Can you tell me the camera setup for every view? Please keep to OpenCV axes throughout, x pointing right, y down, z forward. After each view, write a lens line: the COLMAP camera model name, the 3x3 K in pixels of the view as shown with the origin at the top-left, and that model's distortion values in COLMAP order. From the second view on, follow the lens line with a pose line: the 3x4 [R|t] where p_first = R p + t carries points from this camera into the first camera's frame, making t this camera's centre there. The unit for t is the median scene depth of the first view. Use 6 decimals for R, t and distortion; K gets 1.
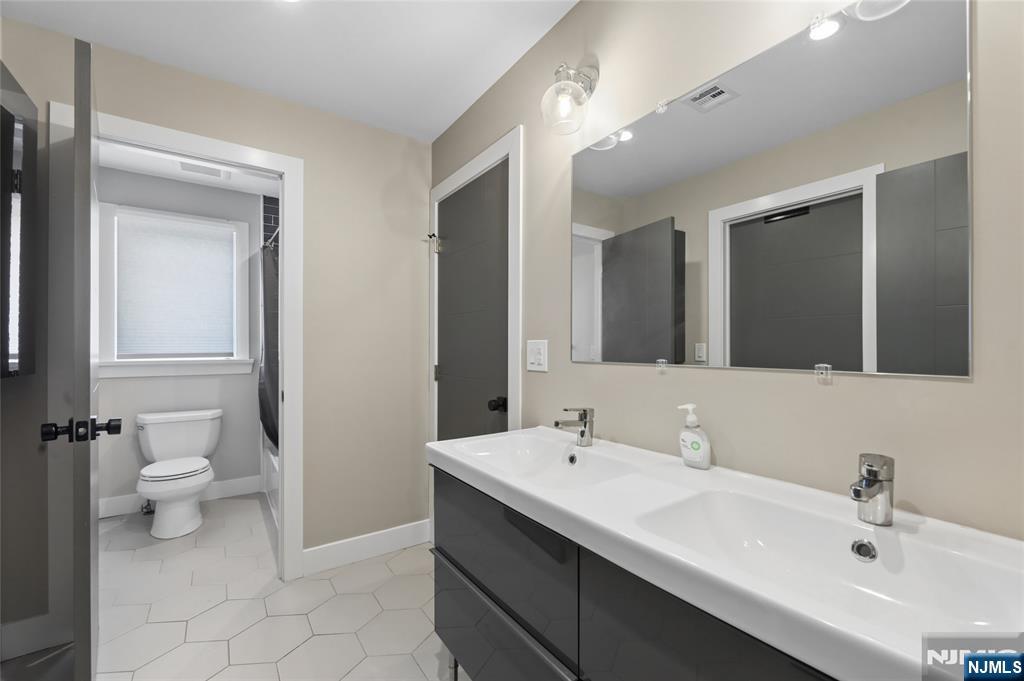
lens RADIAL K [[414.0, 0, 510.1], [0, 414.0, 346.2], [0, 0, 1]] dist [-0.001249, -0.000742]
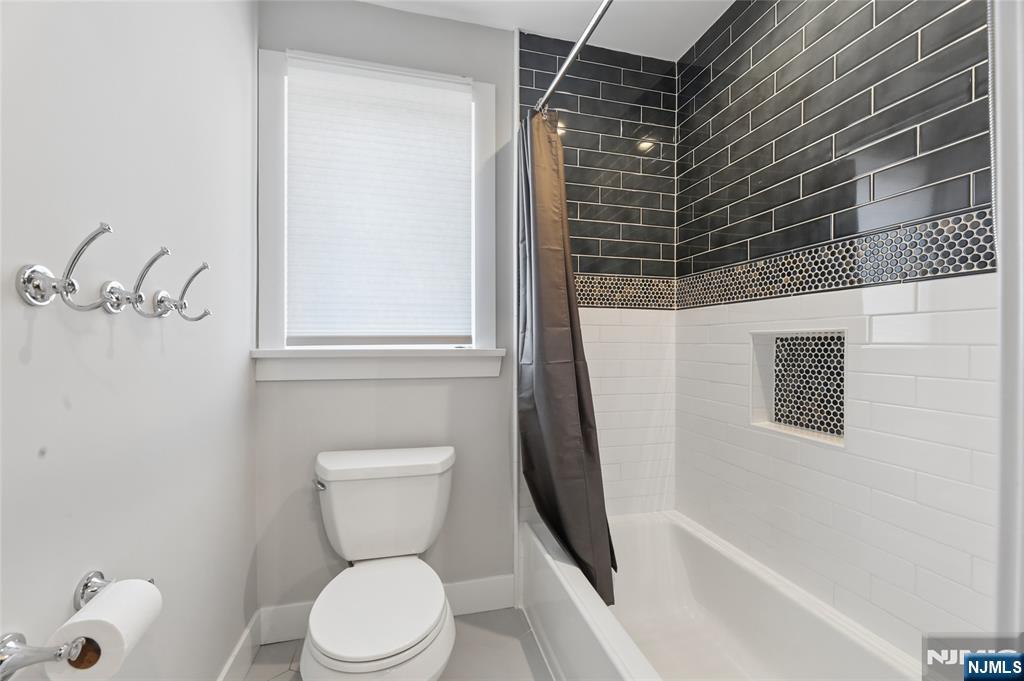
lens RADIAL K [[414.0, 0, 513.3], [0, 414.0, 338.8], [0, 0, 1]] dist [-0.001249, -0.000742]
pose [[0.933193, 0.004051, -0.359352, -0.436616], [-0.003000, 0.999989, 0.003482, 0.017085], [0.359362, -0.002172, 0.933196, 0.540840]]
